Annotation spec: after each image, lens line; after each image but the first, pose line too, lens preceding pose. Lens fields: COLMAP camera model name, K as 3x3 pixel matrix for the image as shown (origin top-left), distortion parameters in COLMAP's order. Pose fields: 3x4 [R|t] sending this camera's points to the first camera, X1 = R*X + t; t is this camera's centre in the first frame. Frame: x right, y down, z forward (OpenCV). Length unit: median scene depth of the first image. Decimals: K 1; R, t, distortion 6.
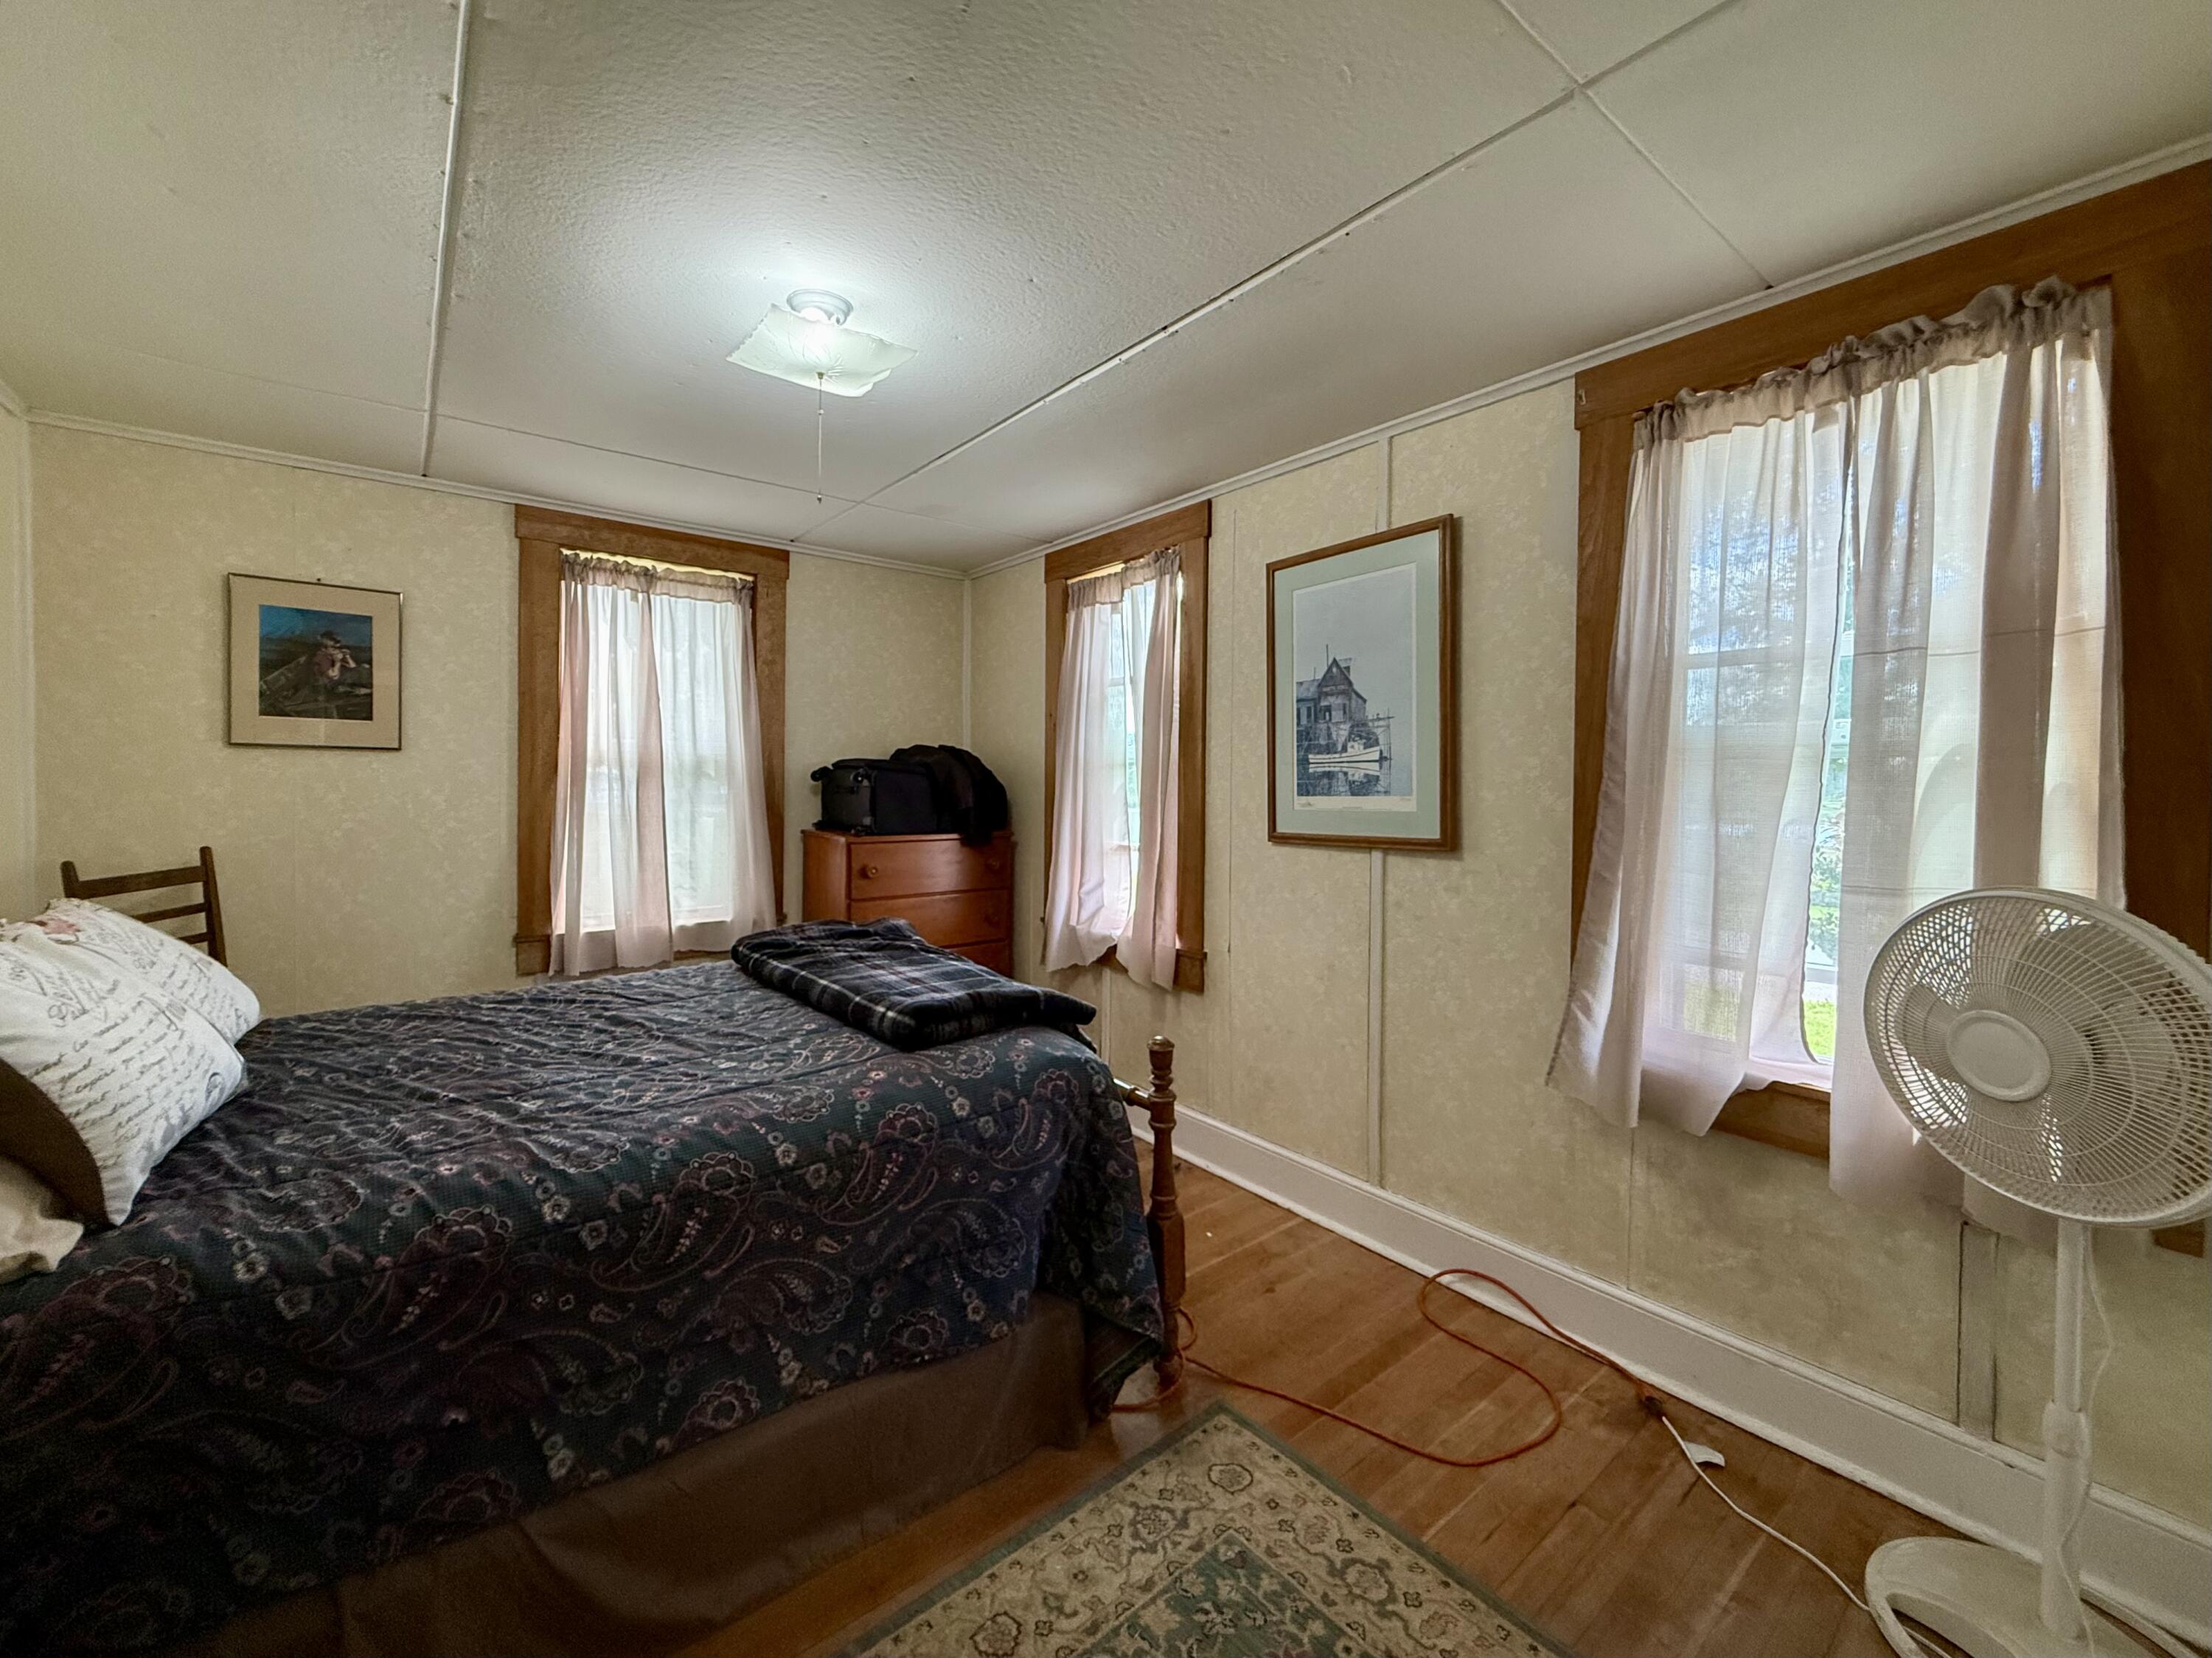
lens RADIAL K [[890.0, 0, 1104.4], [0, 890.0, 819.5], [0, 0, 1]] dist [-0.002395, -0.000849]
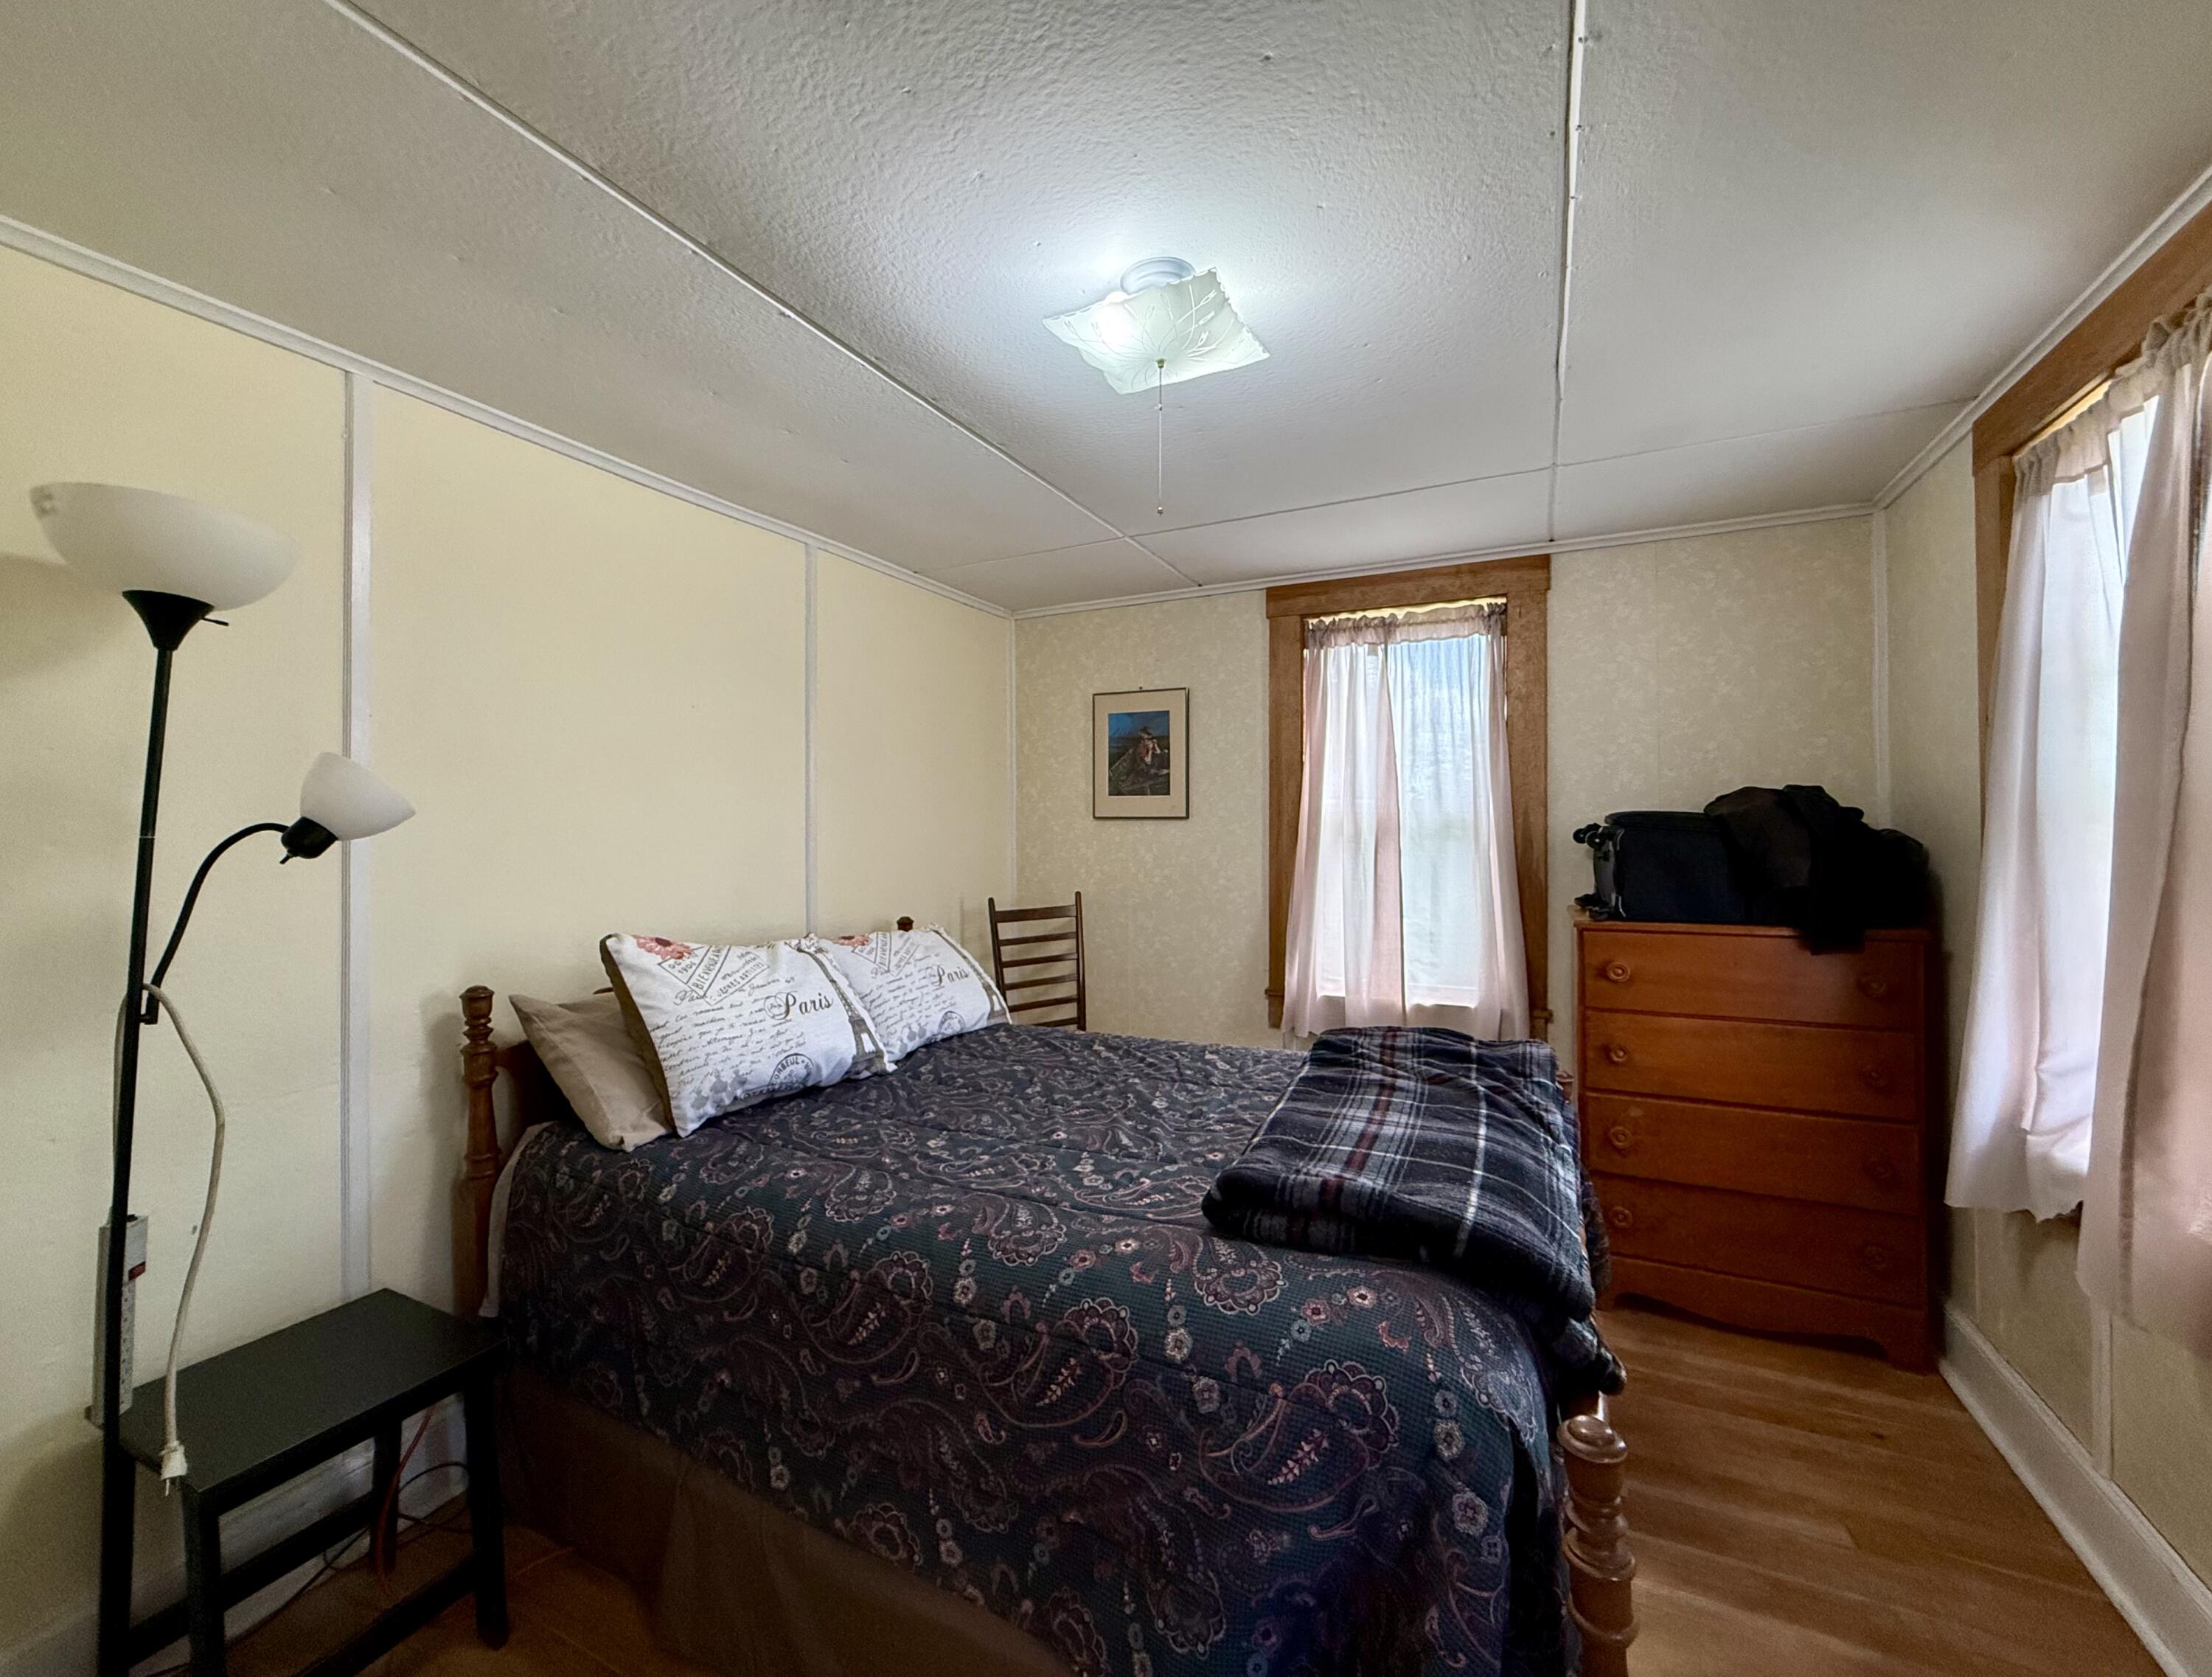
lens RADIAL K [[904.5, 0, 1100.1], [0, 904.5, 829.5], [0, 0, 1]] dist [-0.002062, -0.000082]
pose [[0.420924, -0.012104, -0.907015, 0.257123], [-0.030912, 0.999139, -0.027679, -0.025742], [0.906569, 0.039689, 0.420188, 0.379366]]
